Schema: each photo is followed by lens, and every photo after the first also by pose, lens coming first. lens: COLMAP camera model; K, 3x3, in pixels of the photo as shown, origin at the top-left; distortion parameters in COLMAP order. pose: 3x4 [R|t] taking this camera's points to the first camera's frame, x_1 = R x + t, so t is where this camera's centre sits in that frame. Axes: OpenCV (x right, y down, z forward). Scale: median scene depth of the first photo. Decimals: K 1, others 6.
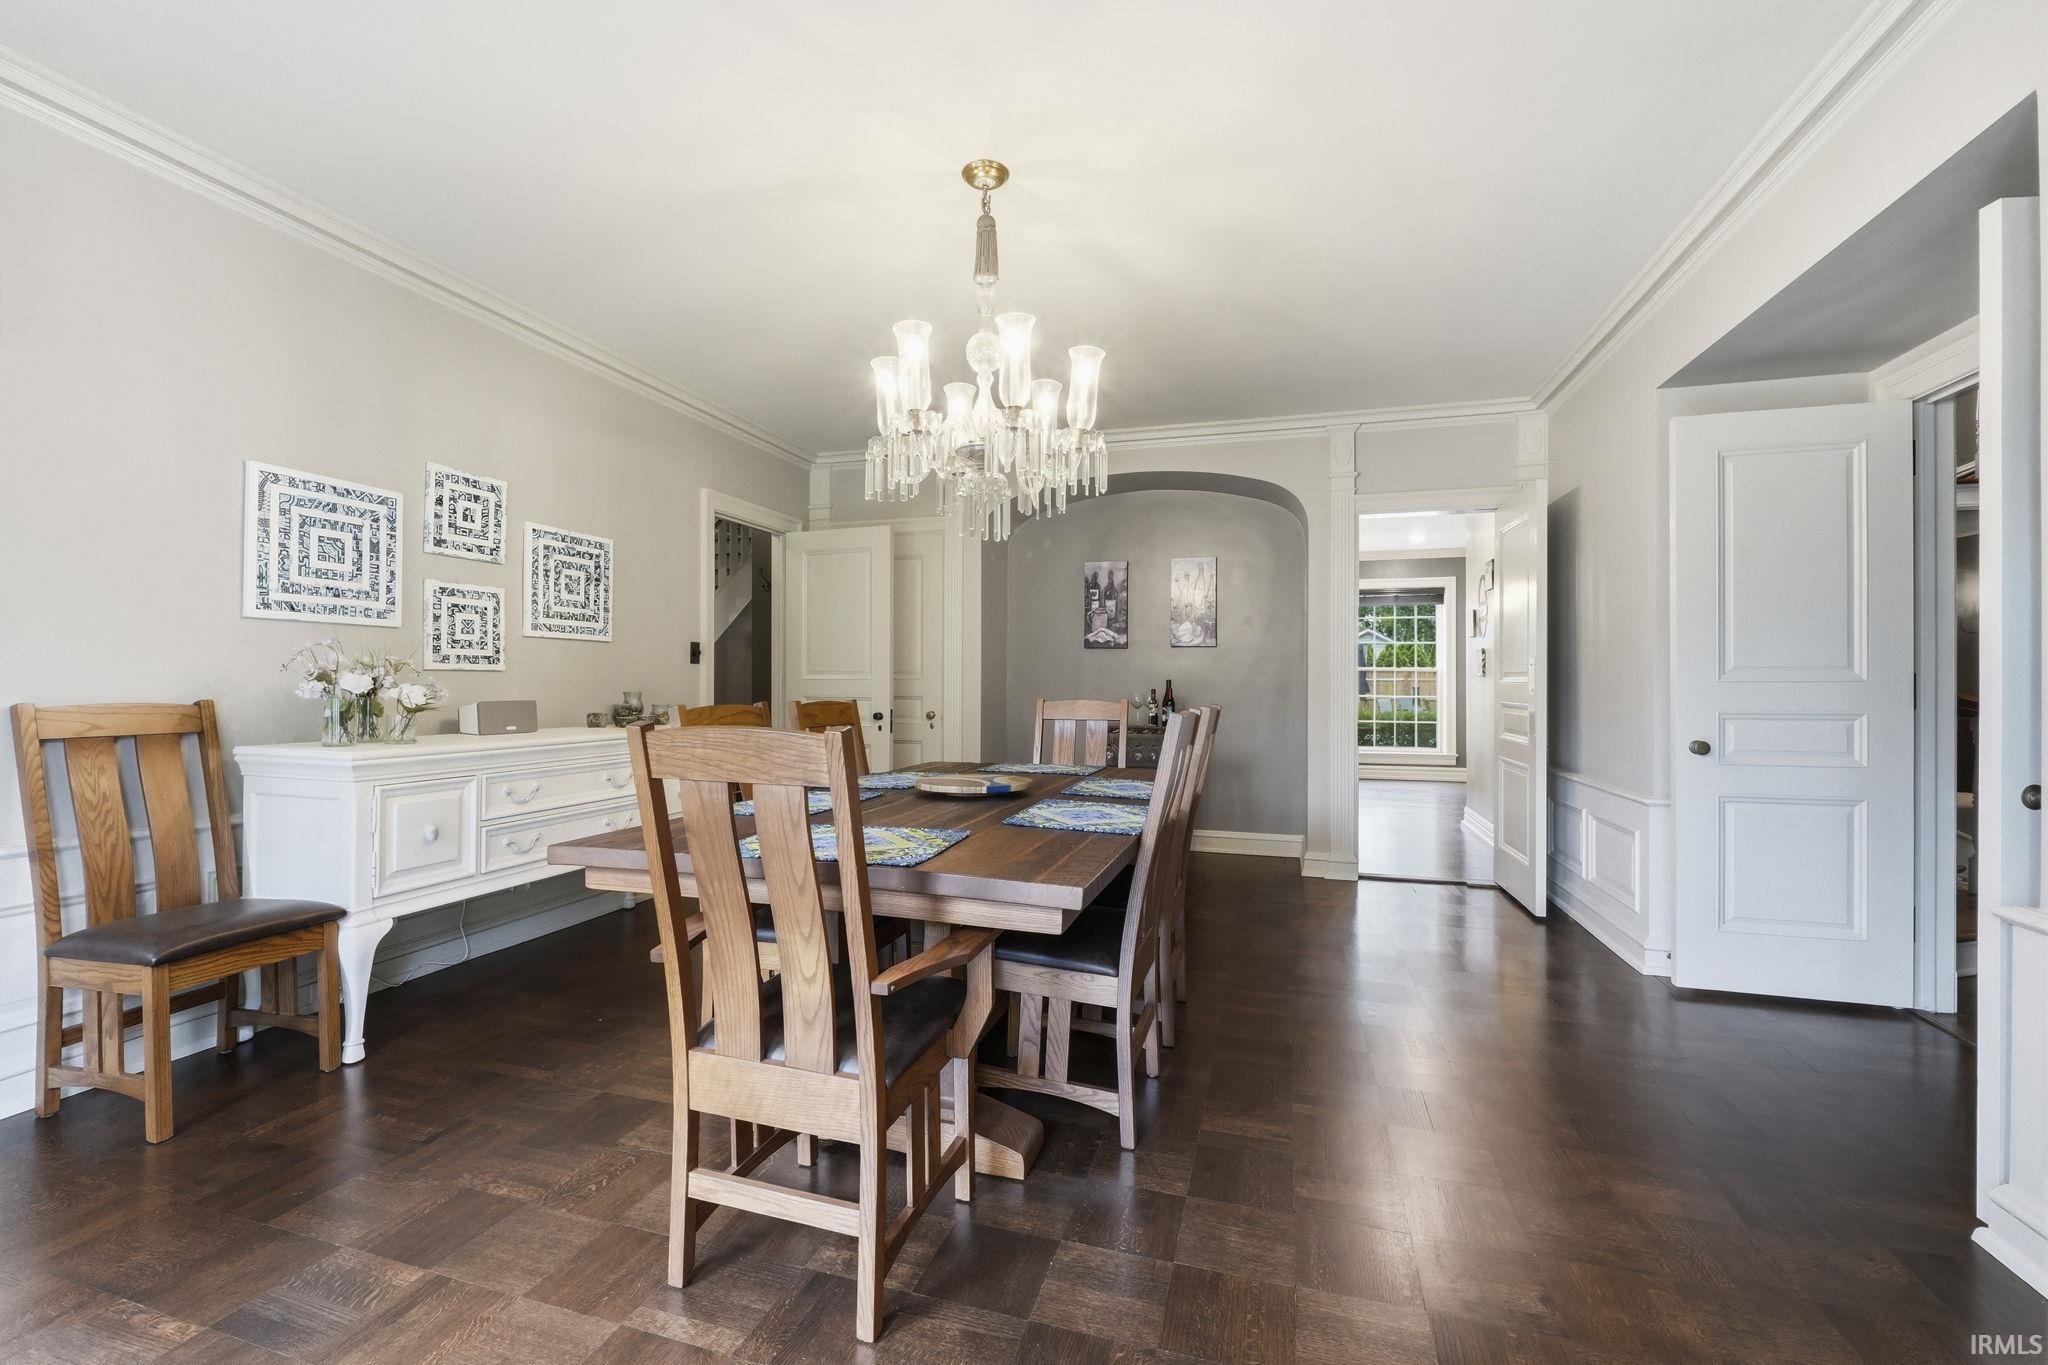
lens RADIAL K [[872.2, 0, 1020.3], [0, 872.2, 681.2], [0, 0, 1]] dist [-0.010651, -0.000521]
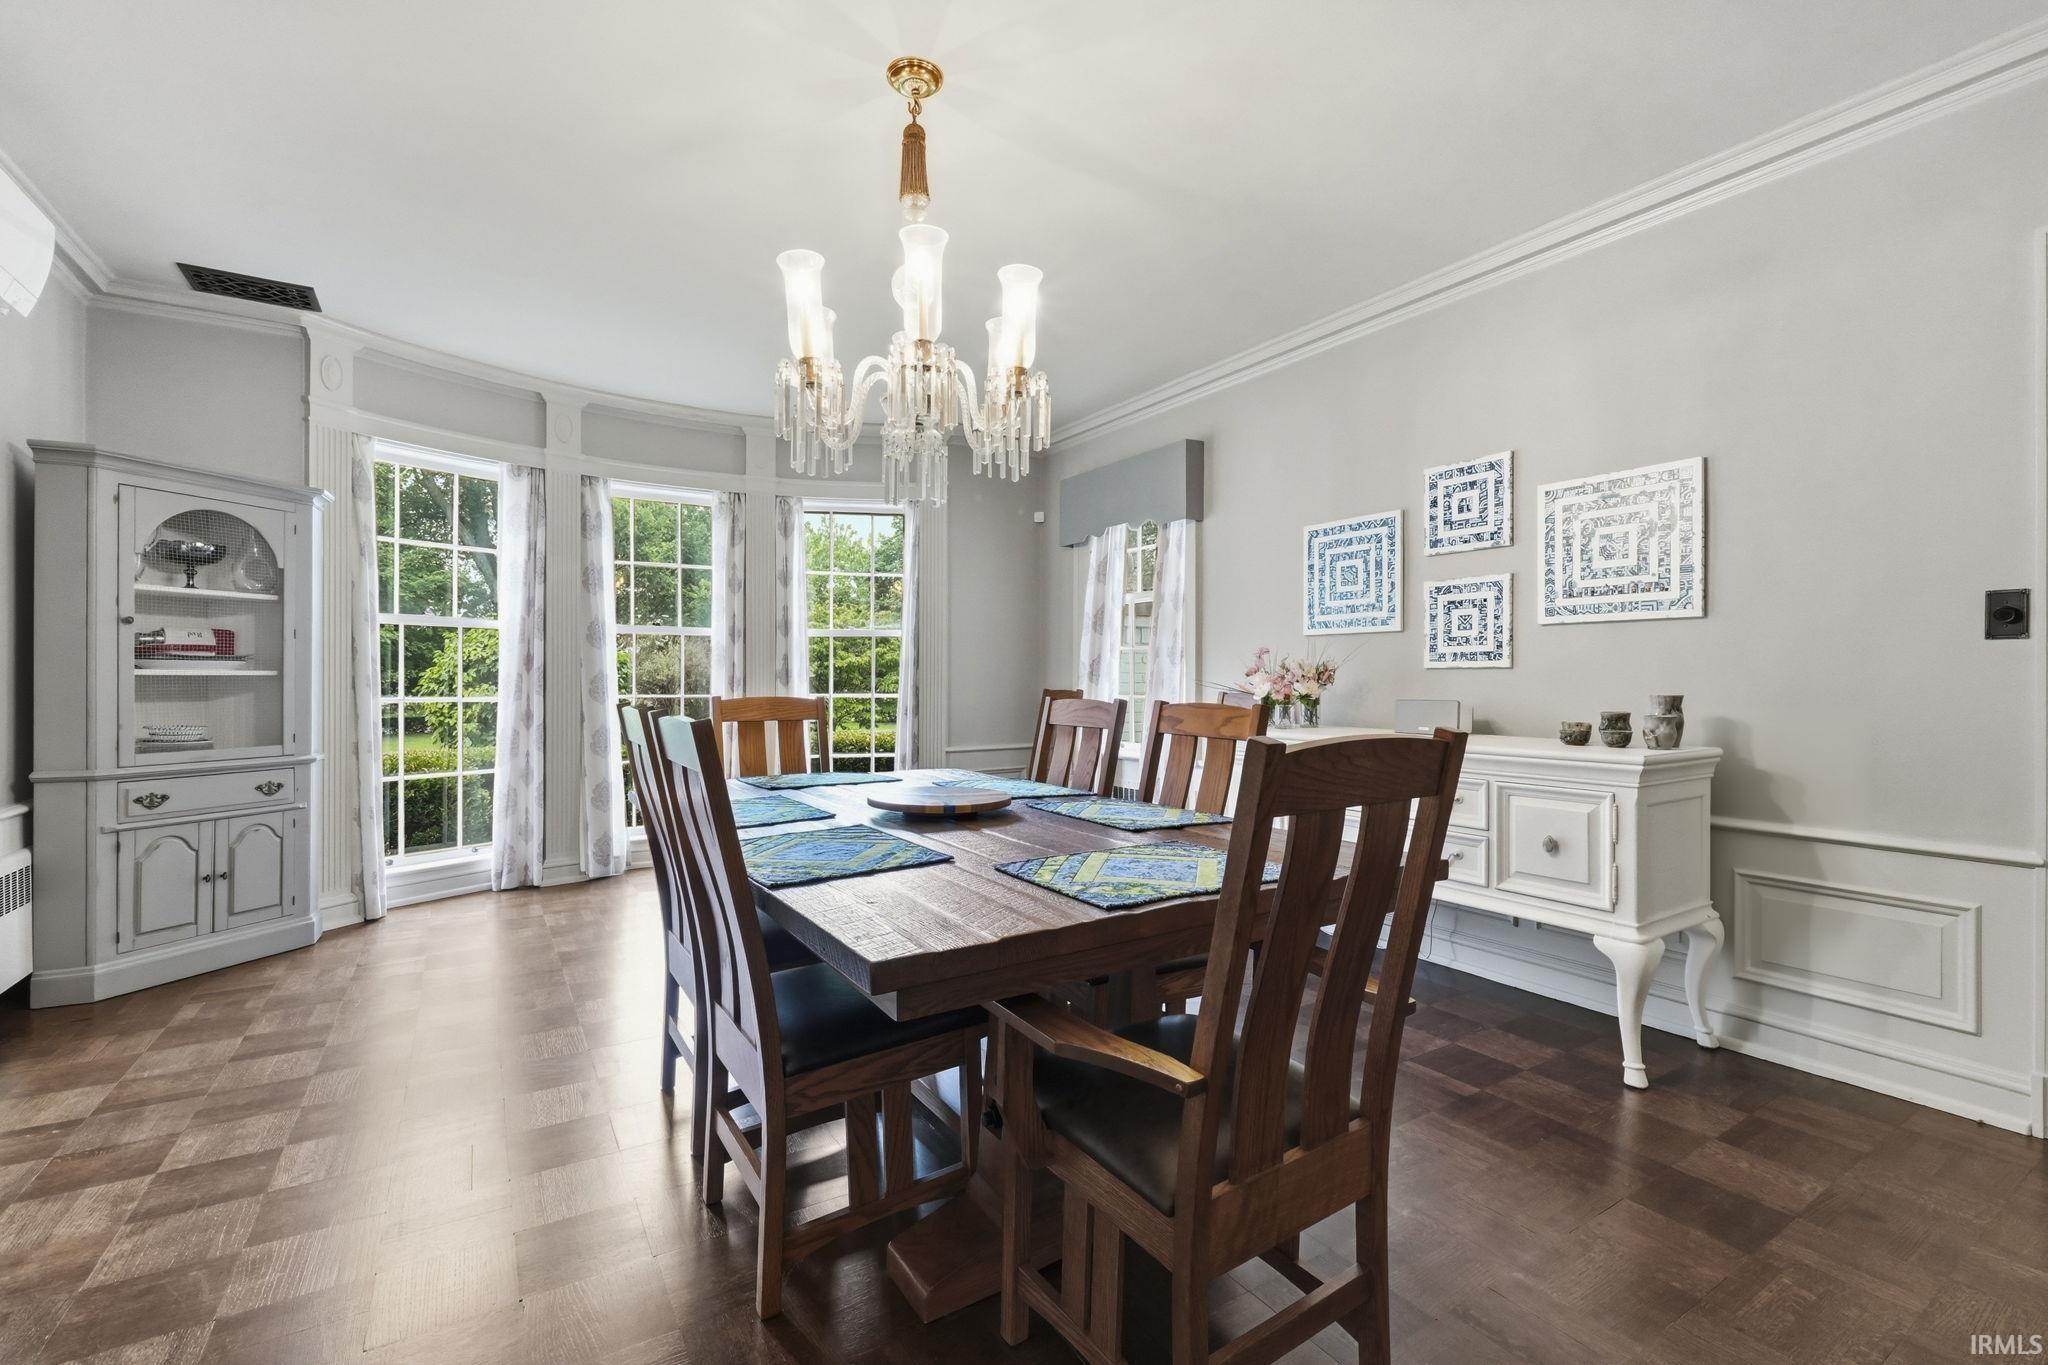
lens RADIAL K [[872.2, 0, 1028.0], [0, 872.2, 680.7], [0, 0, 1]] dist [-0.010651, -0.000521]
pose [[-0.652647, -0.001869, -0.757660, 0.406456], [-0.000139, 0.999997, -0.002348, 0.003709], [0.757662, -0.001427, -0.652646, 1.273481]]
